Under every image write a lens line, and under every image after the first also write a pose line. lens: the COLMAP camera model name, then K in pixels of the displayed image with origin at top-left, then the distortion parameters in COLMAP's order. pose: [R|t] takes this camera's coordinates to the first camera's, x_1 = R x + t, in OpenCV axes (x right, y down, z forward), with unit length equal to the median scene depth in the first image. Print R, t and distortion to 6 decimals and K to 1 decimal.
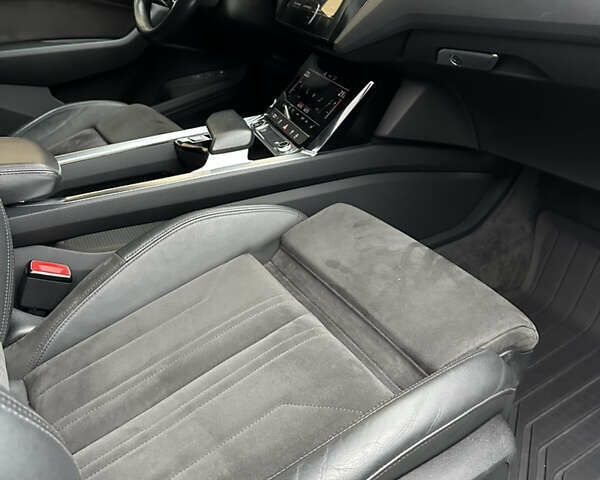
lens RADIAL K [[554.4, 0, 301.7], [0, 554.4, 241.3], [0, 0, 1]] dist [0.129344, -0.214837]
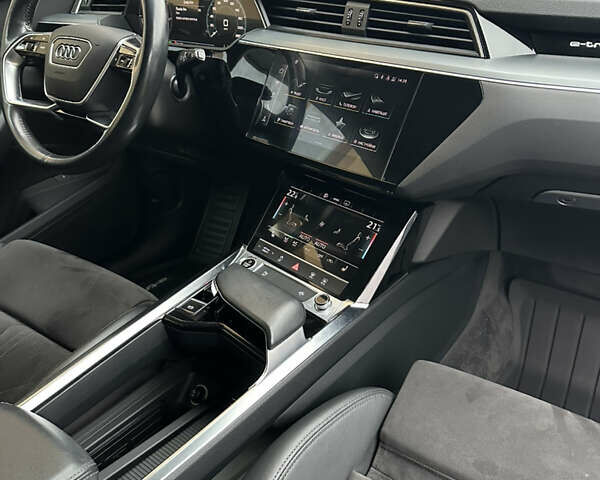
lens RADIAL K [[554.4, 0, 301.7], [0, 554.4, 241.3], [0, 0, 1]] dist [0.129344, -0.214837]
pose [[0.921082, -0.192755, 0.338308, -0.313417], [0.203150, 0.979136, 0.004775, -0.264098], [-0.332170, 0.064329, 0.941023, 0.244688]]
